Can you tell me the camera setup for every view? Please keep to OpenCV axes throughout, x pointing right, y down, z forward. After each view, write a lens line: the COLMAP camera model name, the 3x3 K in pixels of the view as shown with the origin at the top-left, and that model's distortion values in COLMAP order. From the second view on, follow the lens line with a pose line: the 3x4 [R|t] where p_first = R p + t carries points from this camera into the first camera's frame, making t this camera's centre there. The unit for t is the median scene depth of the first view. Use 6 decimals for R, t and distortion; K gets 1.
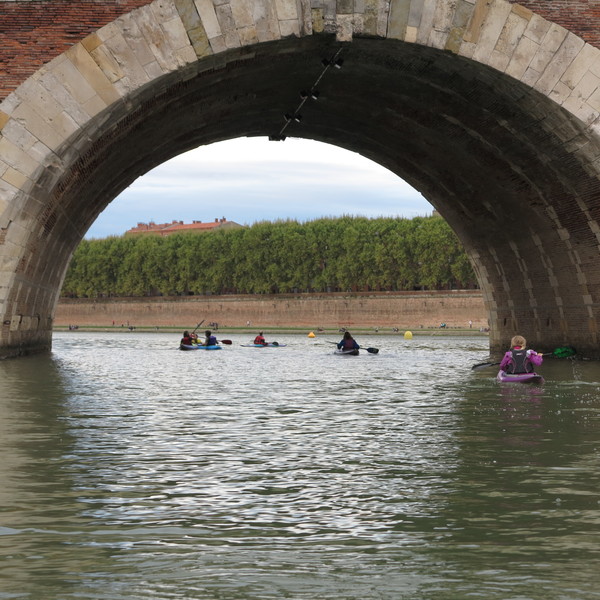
lens RADIAL K [[1601.2, 0, 300.0], [0, 1601.2, 300.0], [0, 0, 1]] dist [-0.011674, -0.822099]
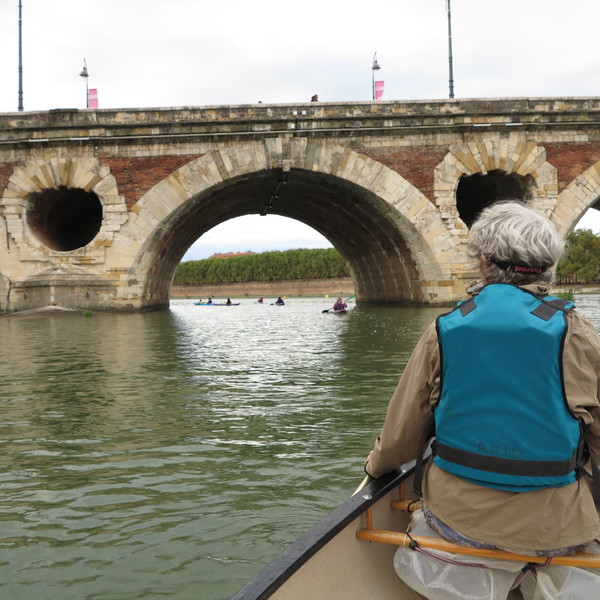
lens RADIAL K [[657.4, 0, 300.0], [0, 657.4, 300.0], [0, 0, 1]] dist [-0.048596, 0.014481]
pose [[0.999344, -0.025811, 0.025419, 0.014736], [0.025147, 0.999343, 0.026090, -0.000111], [-0.026076, -0.025433, 0.999336, 0.037875]]
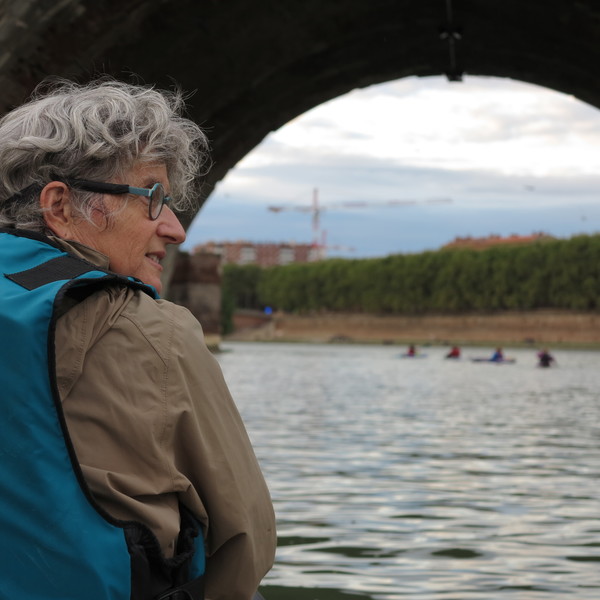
lens RADIAL K [[1569.6, 0, 300.0], [0, 1569.6, 300.0], [0, 0, 1]] dist [-0.061056, -0.550024]
pose [[0.978092, 0.003050, -0.208151, 0.080690], [-0.005172, 0.999940, -0.009651, 0.010031], [0.208109, 0.010516, 0.978049, 0.341225]]
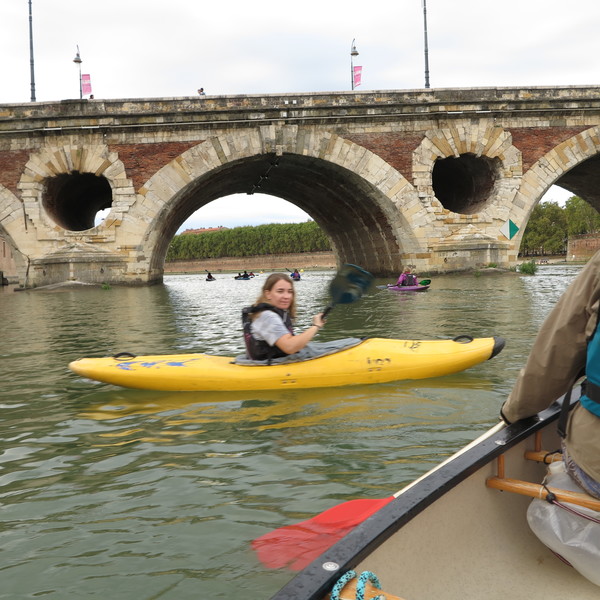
lens RADIAL K [[657.4, 0, 300.0], [0, 657.4, 300.0], [0, 0, 1]] dist [-0.048596, 0.014481]
pose [[0.996808, -0.042016, 0.067883, -0.015925], [0.037554, 0.997131, 0.065723, -0.000182], [-0.070450, -0.062964, 0.995526, -0.044188]]
